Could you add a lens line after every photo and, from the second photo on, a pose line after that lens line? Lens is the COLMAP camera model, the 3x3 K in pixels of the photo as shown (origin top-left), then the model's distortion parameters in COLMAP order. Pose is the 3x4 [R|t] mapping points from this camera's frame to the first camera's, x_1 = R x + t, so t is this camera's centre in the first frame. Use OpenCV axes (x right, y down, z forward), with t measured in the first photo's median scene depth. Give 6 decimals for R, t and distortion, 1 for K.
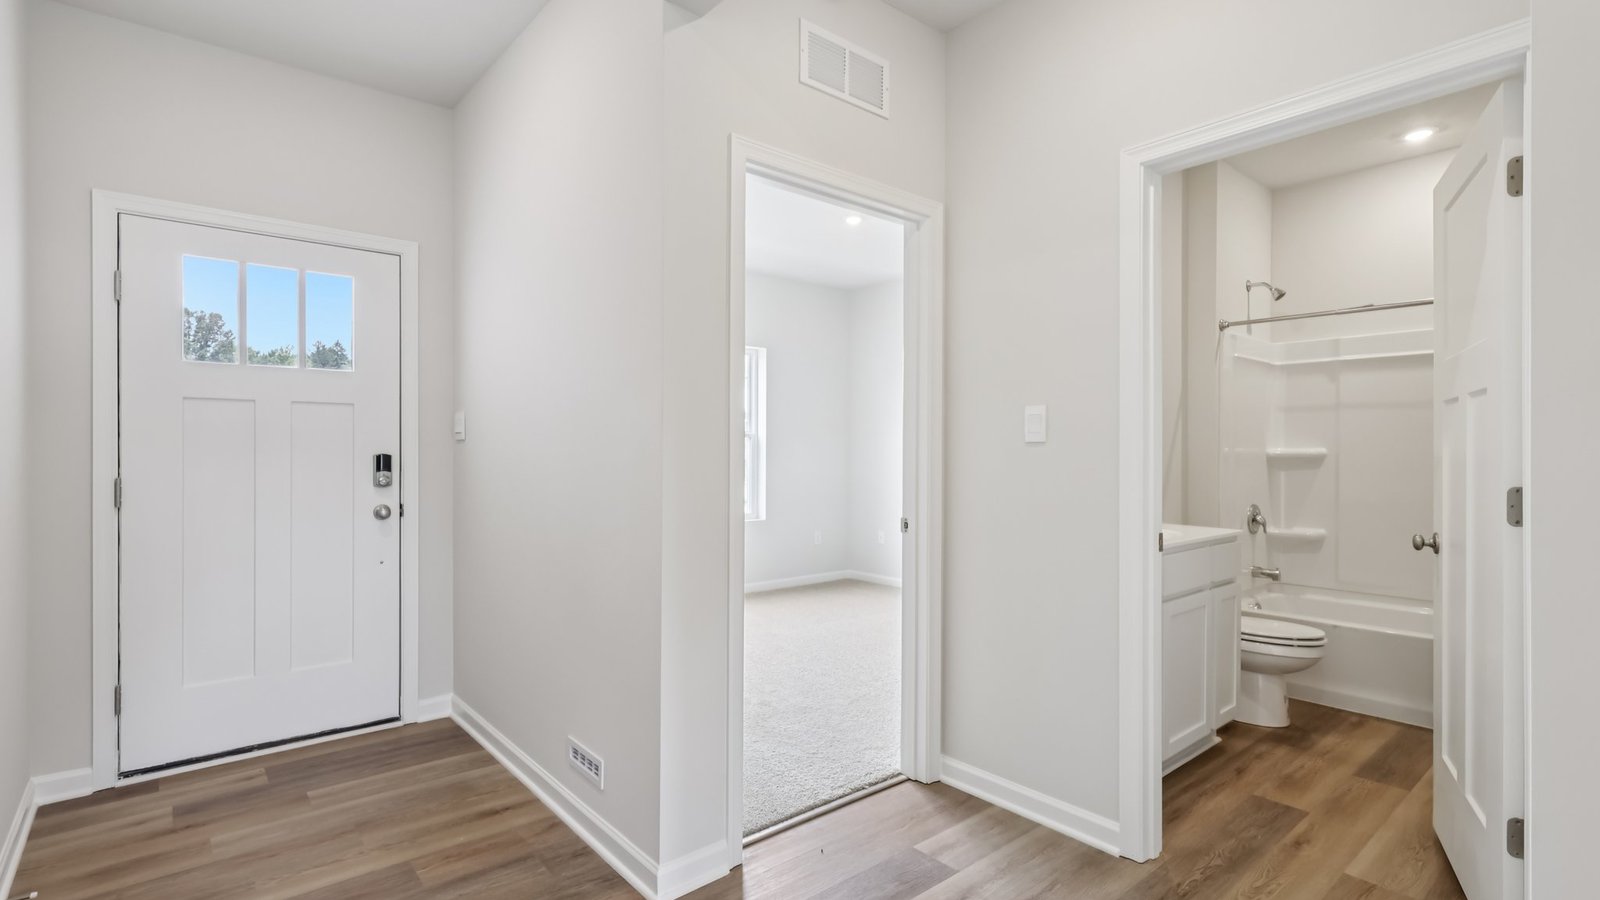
lens RADIAL K [[749.9, 0, 794.7], [0, 749.9, 457.1], [0, 0, 1]] dist [0.002923, 0.000461]
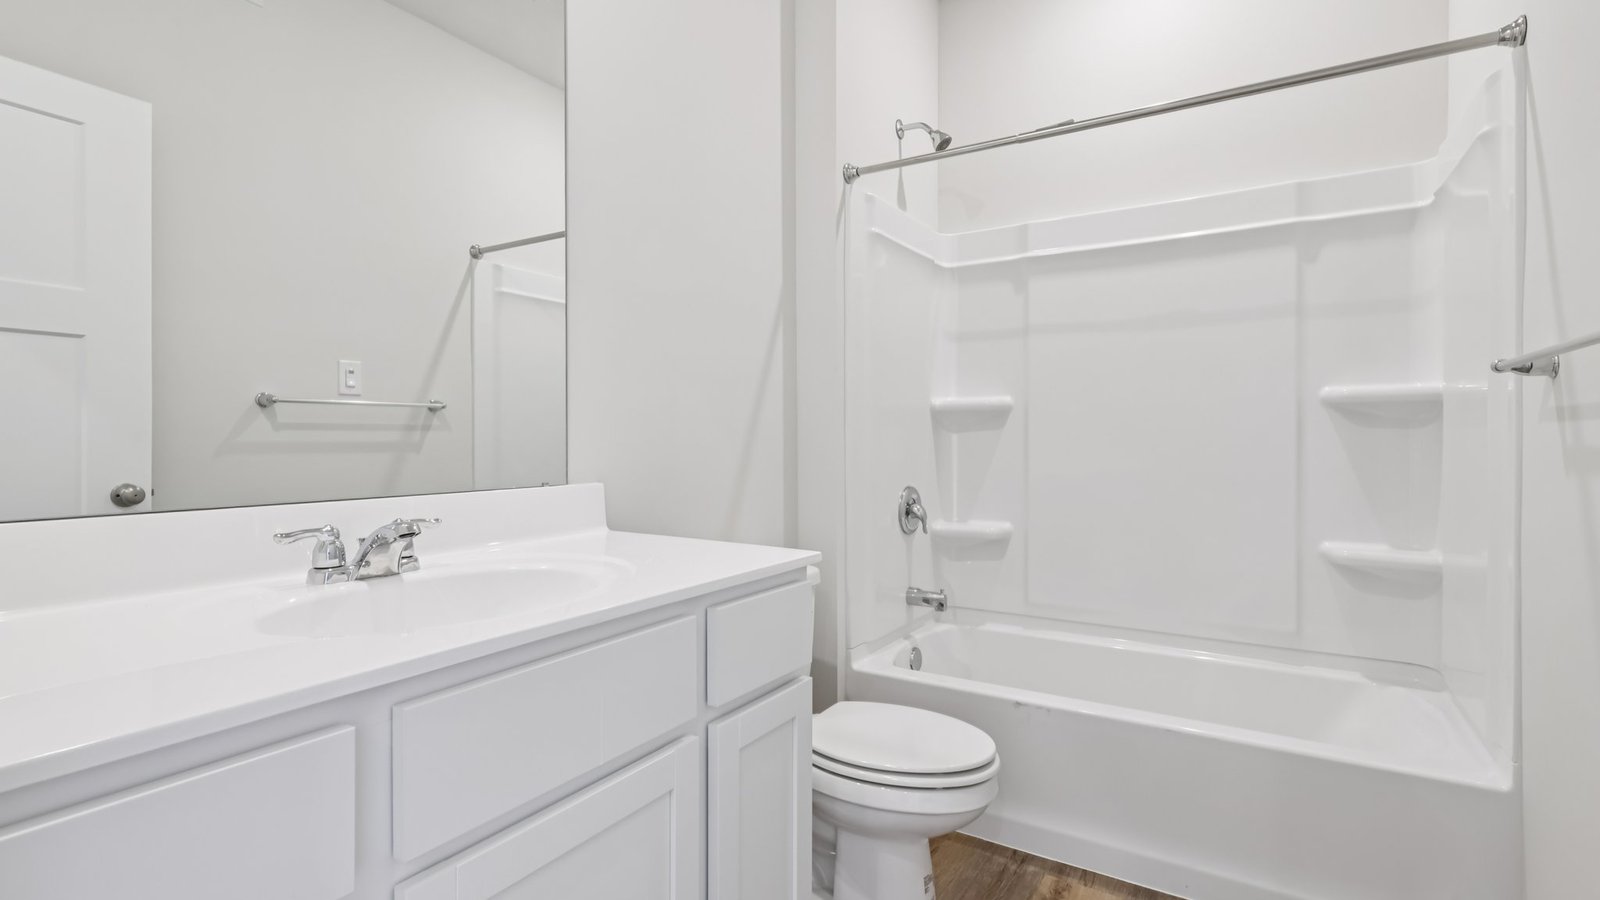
lens RADIAL K [[767.8, 0, 782.1], [0, 767.8, 440.2], [0, 0, 1]] dist [0.000708, 0.000264]
pose [[0.955931, -0.006296, 0.293523, 0.328199], [0.006331, 0.999980, 0.000832, 0.024309], [-0.293523, 0.001063, 0.955952, 0.431243]]
